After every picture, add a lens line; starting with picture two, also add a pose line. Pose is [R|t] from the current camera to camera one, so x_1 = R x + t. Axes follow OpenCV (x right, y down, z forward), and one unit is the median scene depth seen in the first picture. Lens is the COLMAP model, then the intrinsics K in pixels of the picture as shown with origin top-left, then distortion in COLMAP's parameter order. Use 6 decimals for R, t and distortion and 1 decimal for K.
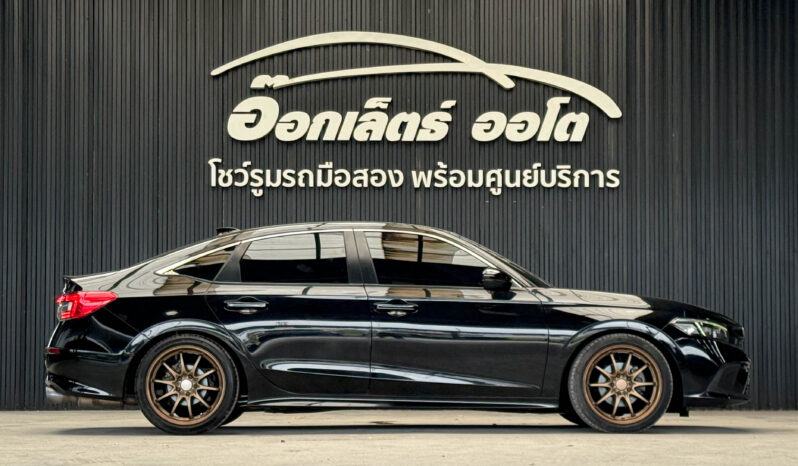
lens RADIAL K [[2135.0, 0, 377.2], [0, 2135.0, 204.3], [0, 0, 1]] dist [-0.017702, 0.000000]
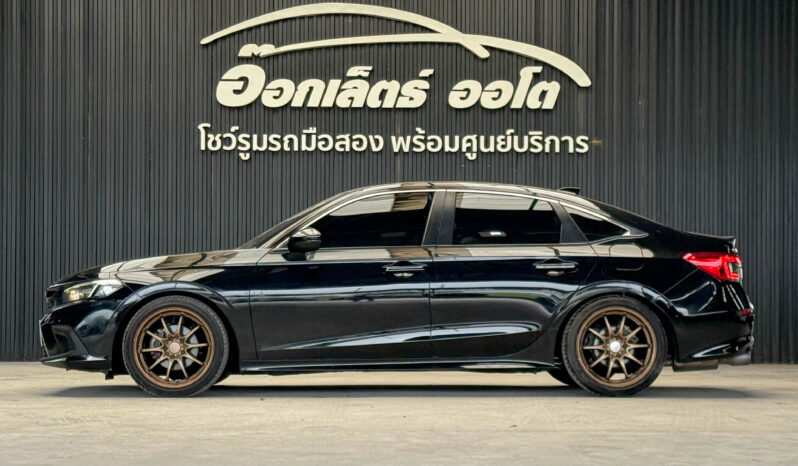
lens RADIAL K [[2812.2, 0, 401.9], [0, 2812.2, 236.7], [0, 0, 1]] dist [0.035267, 0.000000]
pose [[0.999991, 0.004145, -0.000260, 0.021974], [-0.004133, 0.999357, 0.035619, -0.015477], [0.000408, -0.035618, 0.999365, -0.387172]]
